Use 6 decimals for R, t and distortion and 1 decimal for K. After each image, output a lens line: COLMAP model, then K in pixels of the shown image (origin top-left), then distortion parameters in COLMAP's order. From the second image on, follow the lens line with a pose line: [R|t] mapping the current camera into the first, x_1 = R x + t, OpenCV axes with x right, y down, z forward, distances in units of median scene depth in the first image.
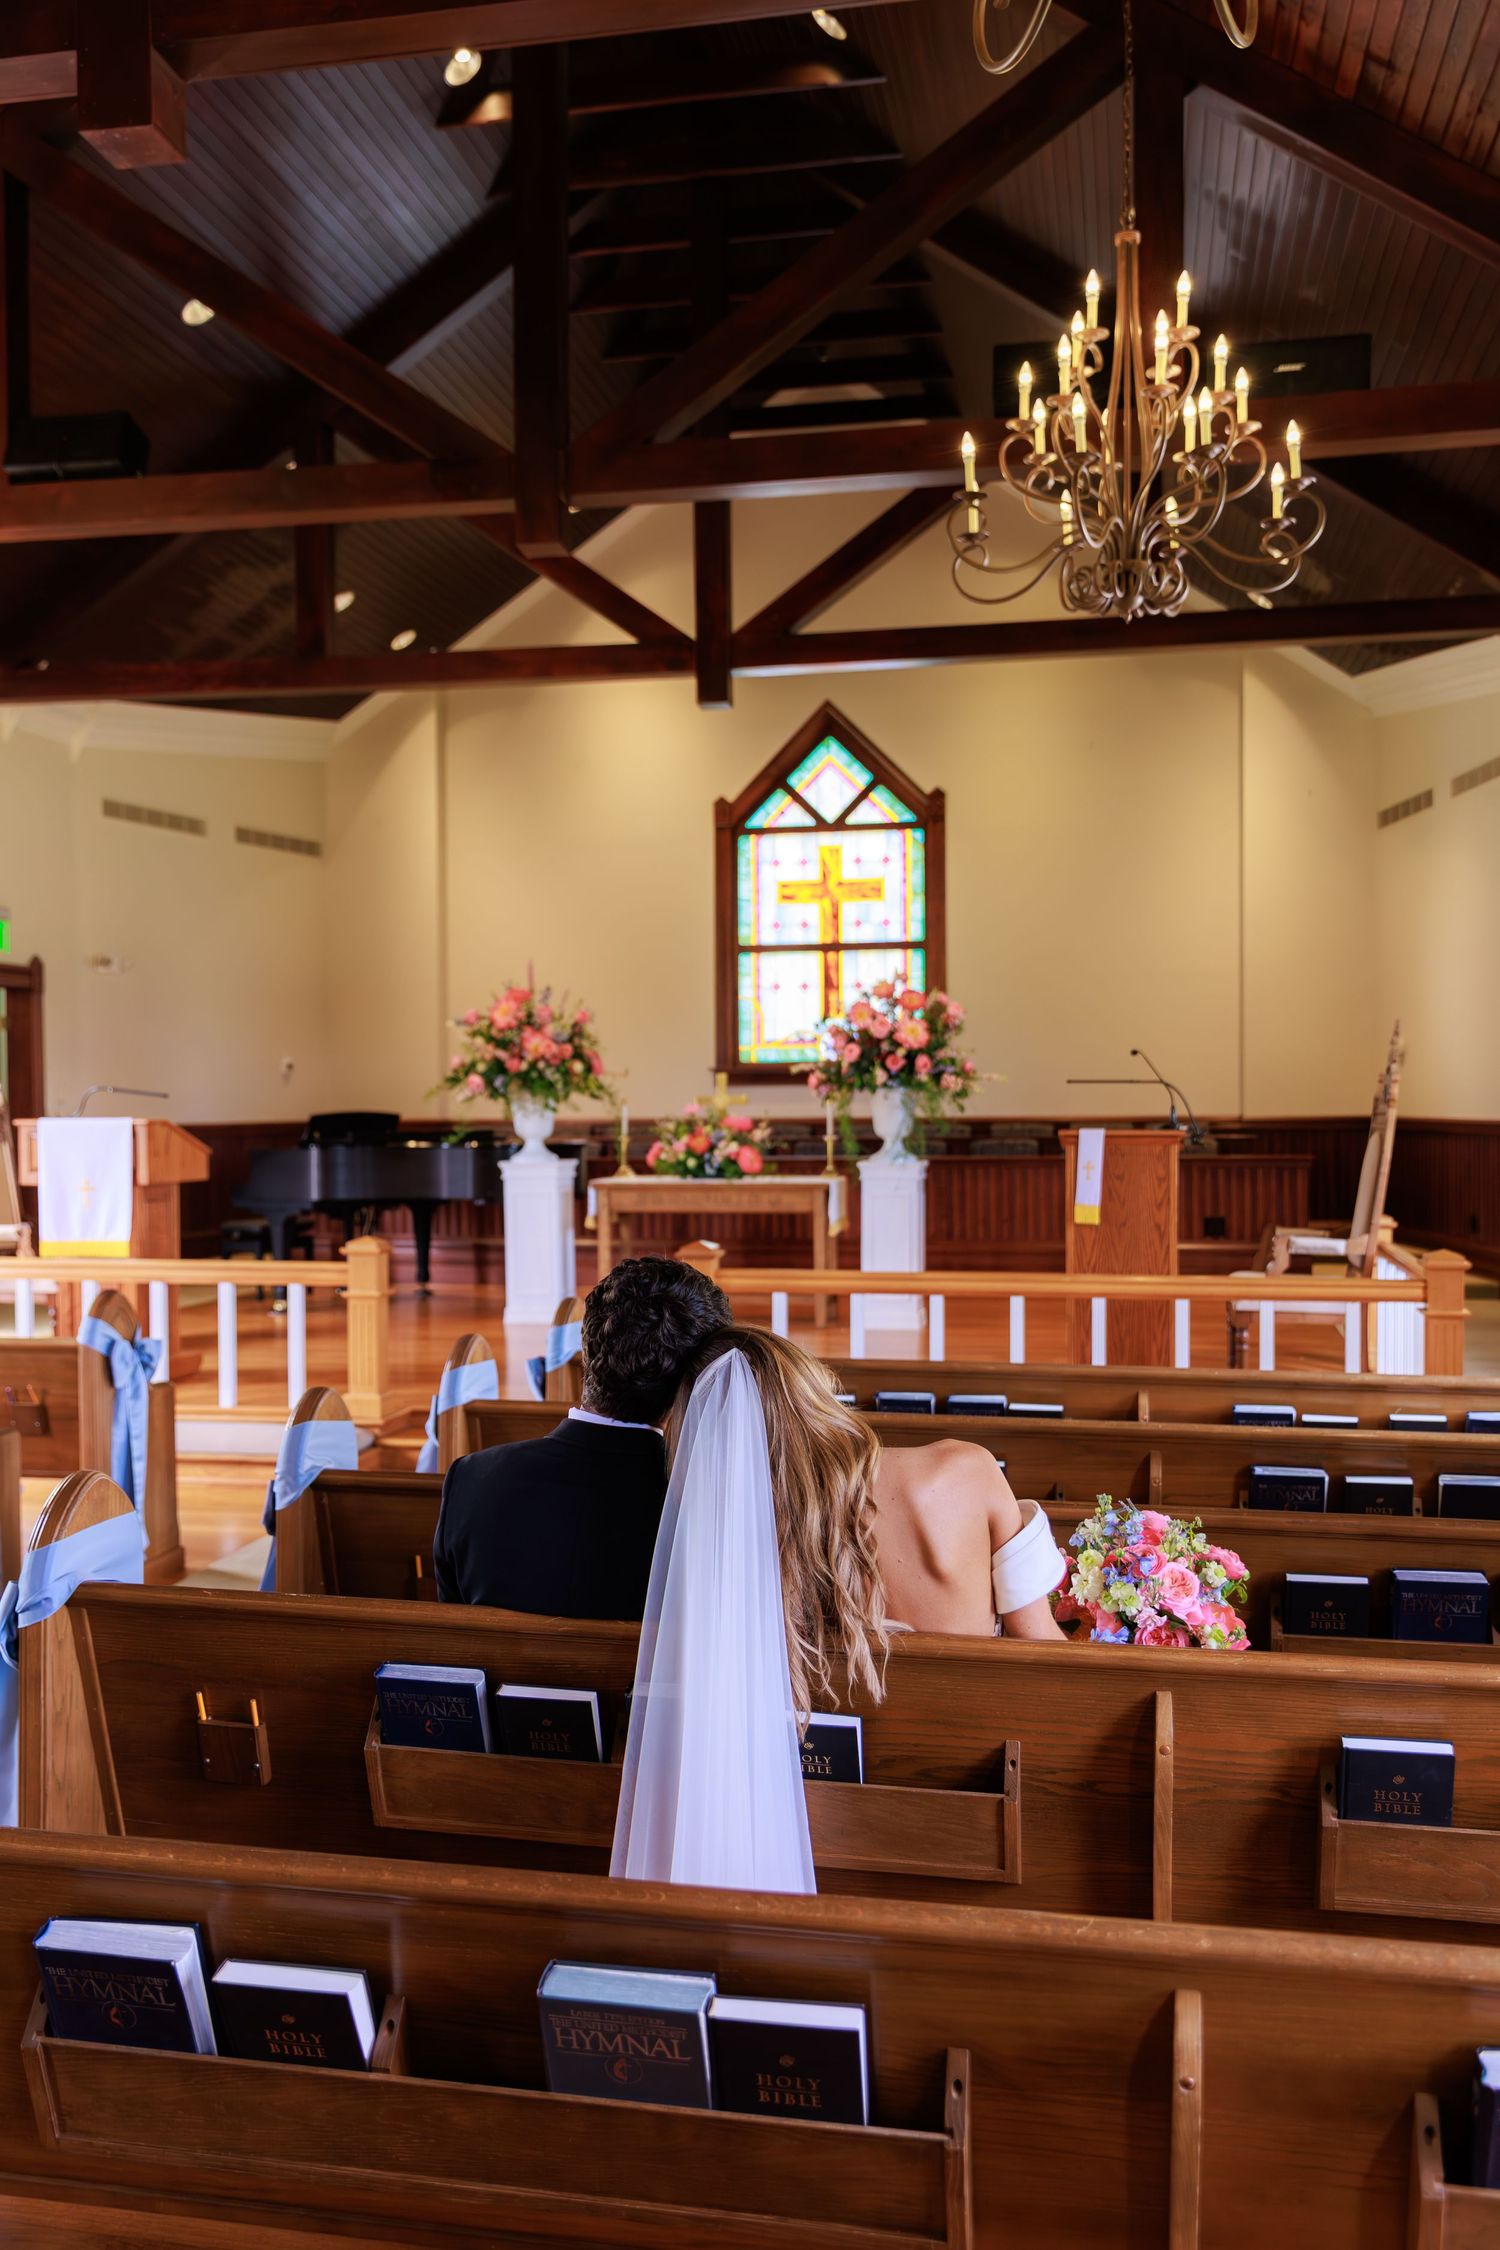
lens RADIAL K [[1846.9, 0, 691.1], [0, 1846.9, 1123.1], [0, 0, 1]] dist [0.012129, -0.014032]
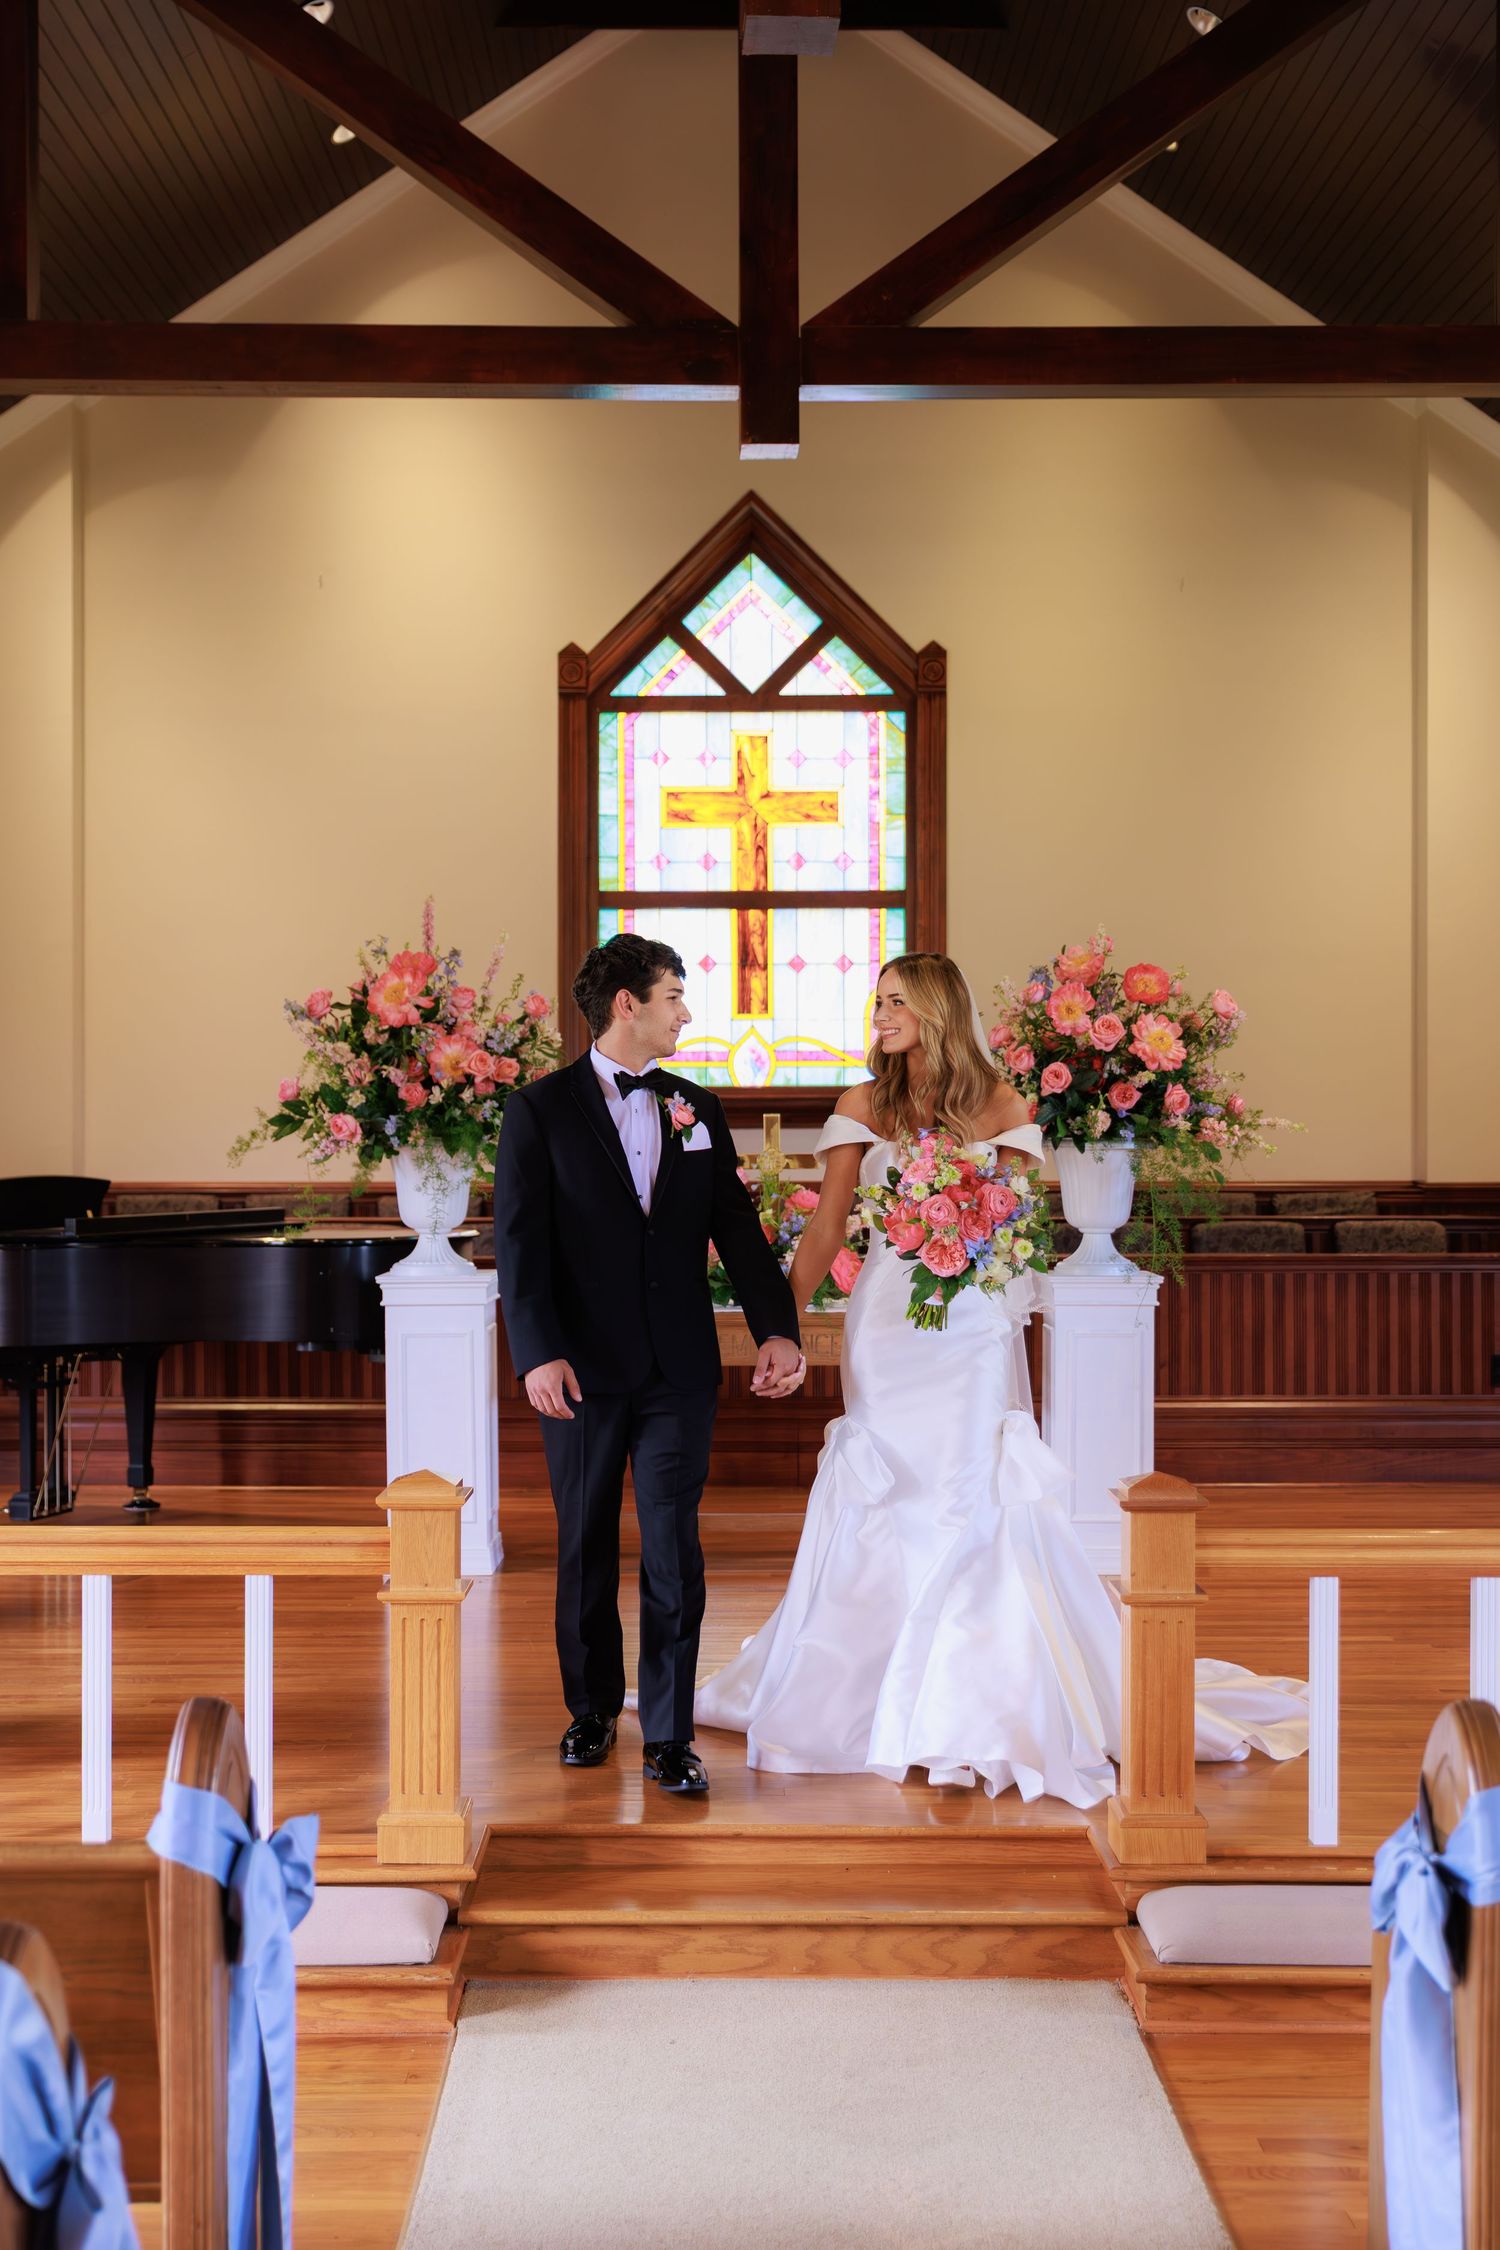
lens RADIAL K [[2714.0, 0, 765.9], [0, 2714.0, 1125.6], [0, 0, 1]] dist [0.011125, 0.000000]
pose [[0.980027, 0.006319, 0.198764, -0.124779], [-0.002713, 0.999827, -0.018409, -0.006731], [-0.198846, 0.017502, 0.979874, 0.171888]]
